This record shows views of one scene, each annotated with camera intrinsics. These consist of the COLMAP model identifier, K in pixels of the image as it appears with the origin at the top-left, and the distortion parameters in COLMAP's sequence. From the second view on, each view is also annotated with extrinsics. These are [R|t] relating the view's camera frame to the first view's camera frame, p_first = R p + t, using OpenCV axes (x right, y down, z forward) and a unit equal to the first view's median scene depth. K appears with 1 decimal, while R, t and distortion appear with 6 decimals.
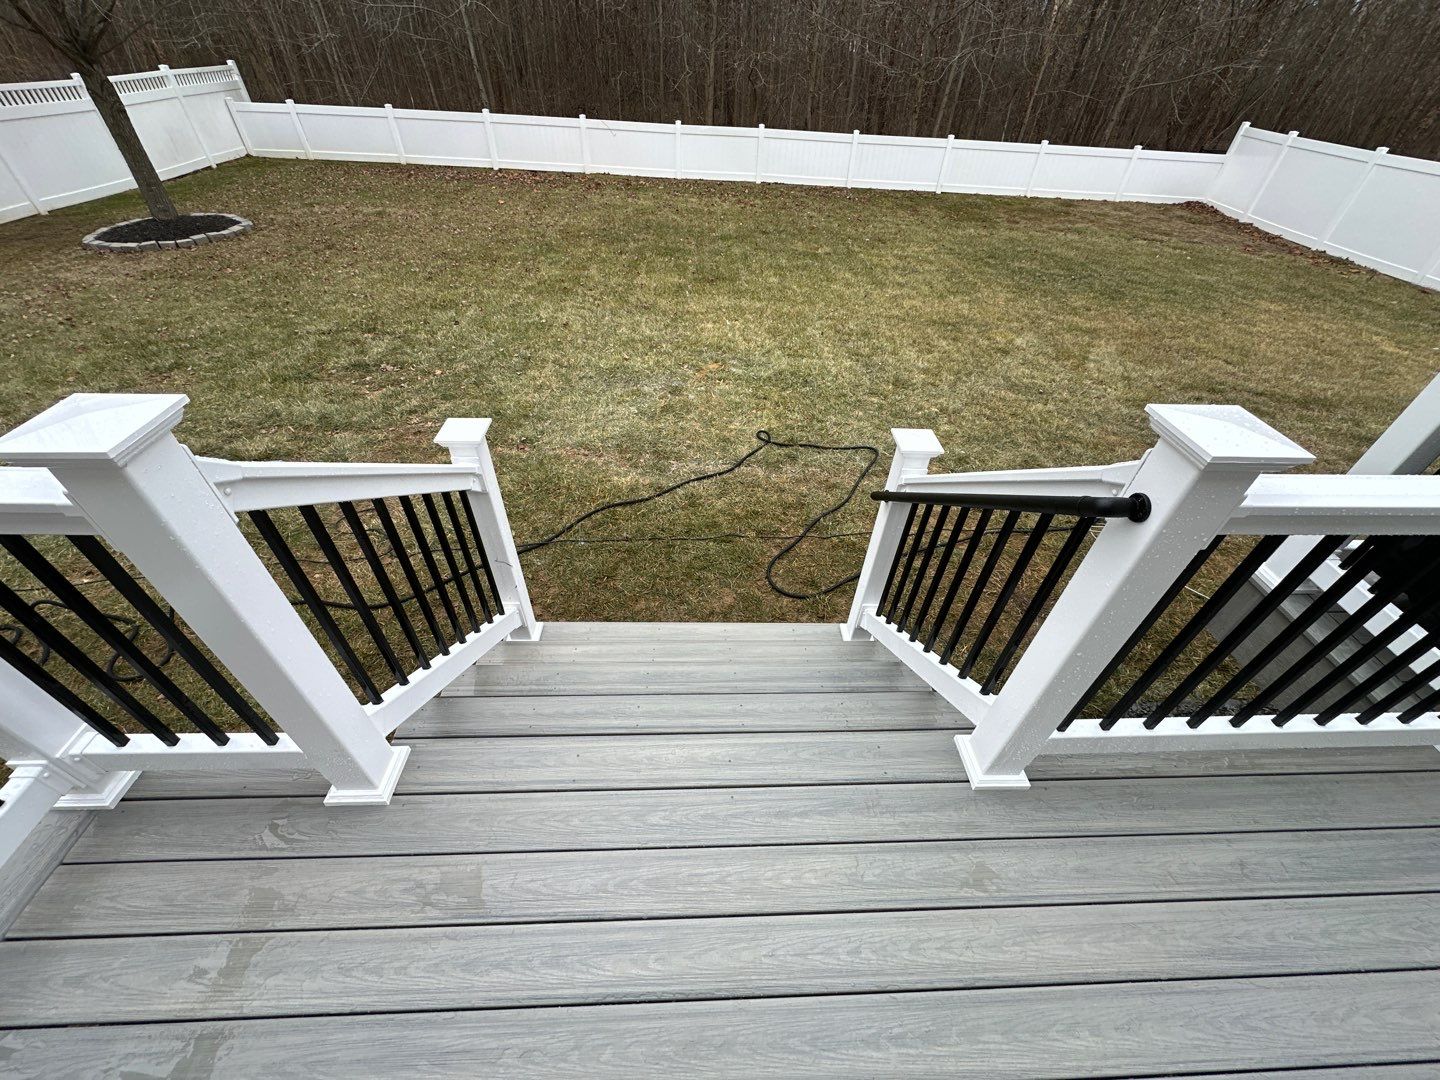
lens RADIAL K [[570.5, 0, 725.9], [0, 570.5, 534.8], [0, 0, 1]] dist [-0.003016, 0.000657]
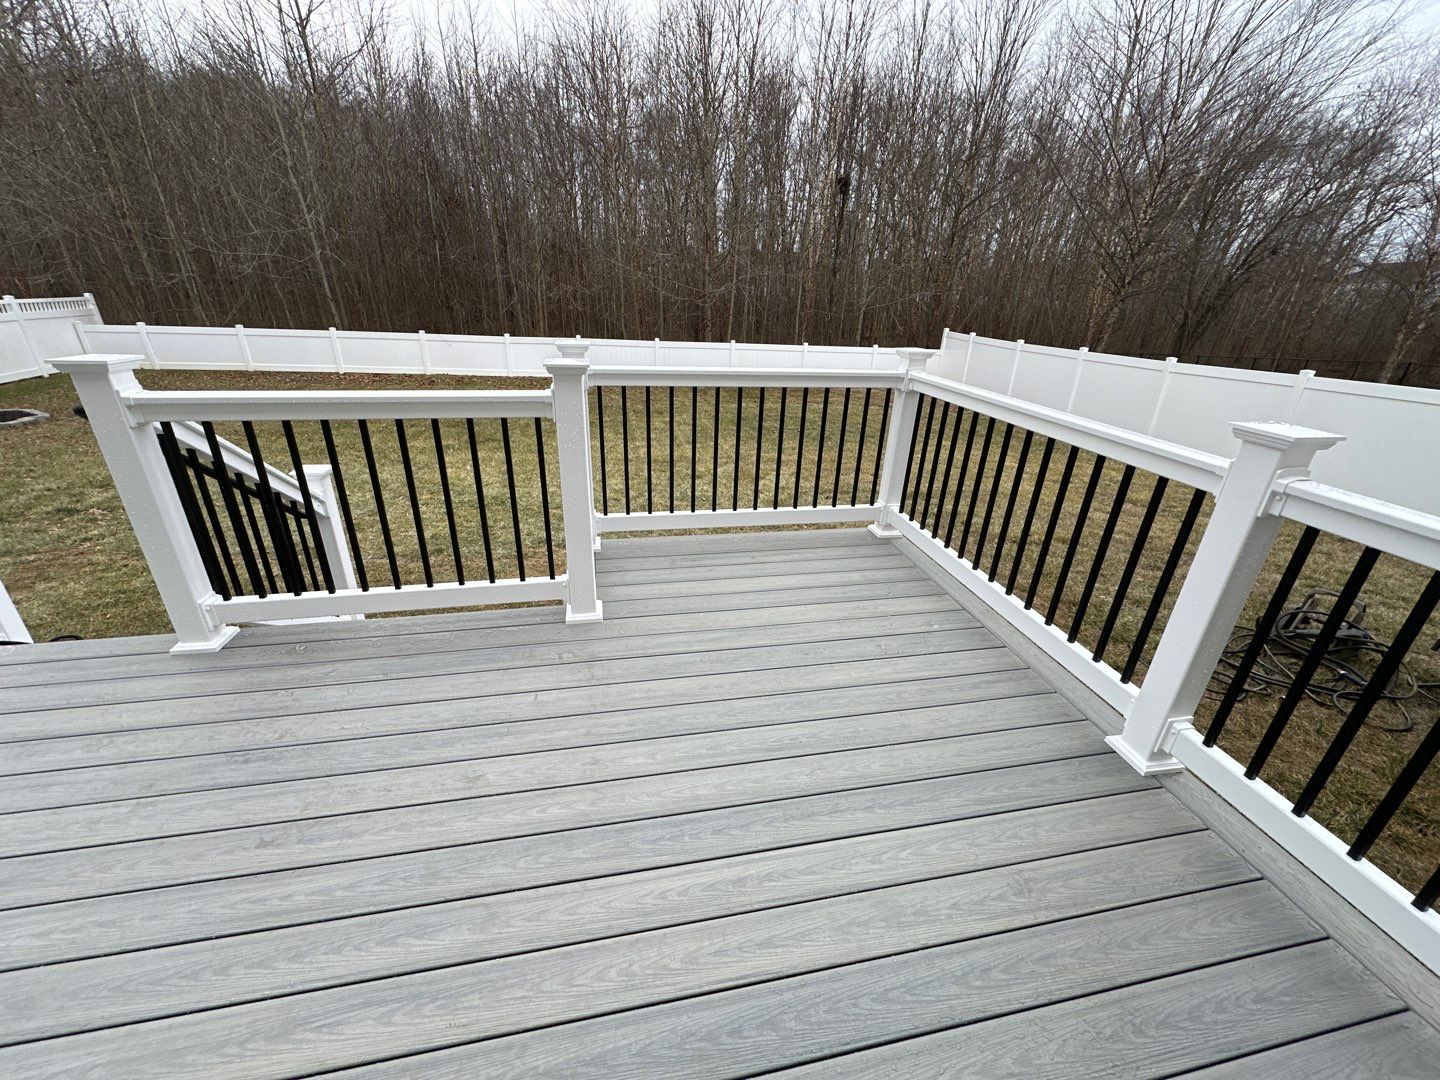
lens RADIAL K [[570.5, 0, 723.4], [0, 570.5, 538.7], [0, 0, 1]] dist [-0.003016, 0.000657]
pose [[0.986806, -0.067396, 0.147215, 0.270839], [0.107792, 0.951920, -0.286755, 0.127132], [-0.120811, 0.298840, 0.946625, -0.099812]]
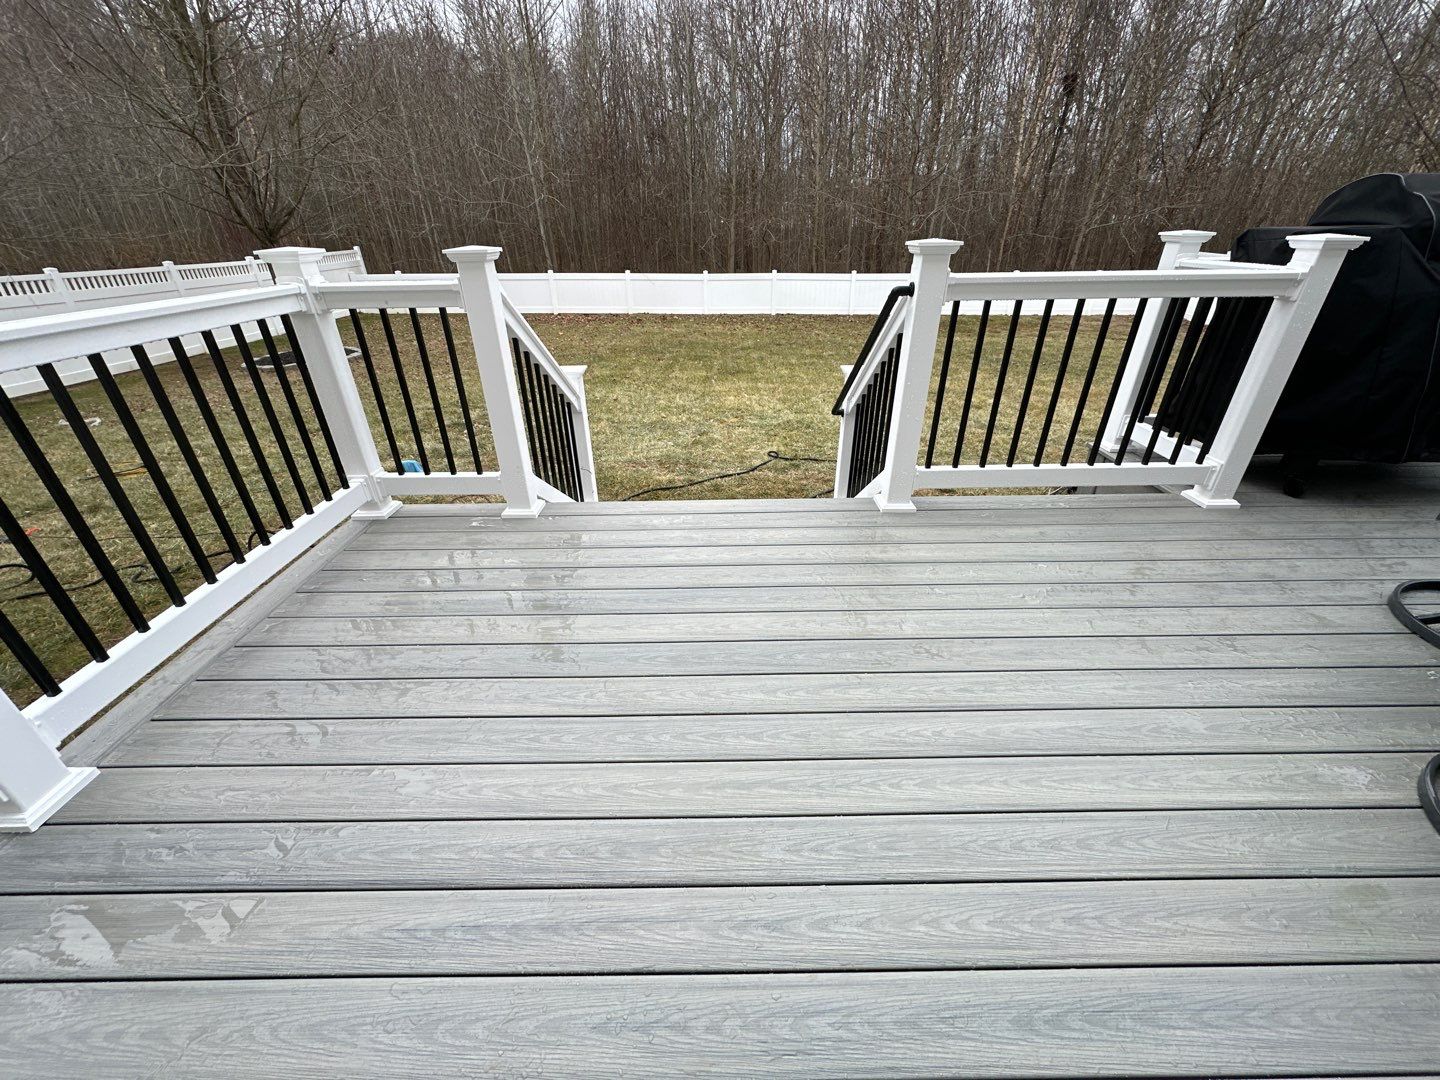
lens RADIAL K [[570.5, 0, 724.2], [0, 570.5, 536.8], [0, 0, 1]] dist [-0.003016, 0.000657]
pose [[0.998338, -0.023981, -0.052408, 0.011020], [0.012209, 0.976681, -0.214348, 0.152008], [0.056326, 0.213351, 0.975350, -0.108636]]
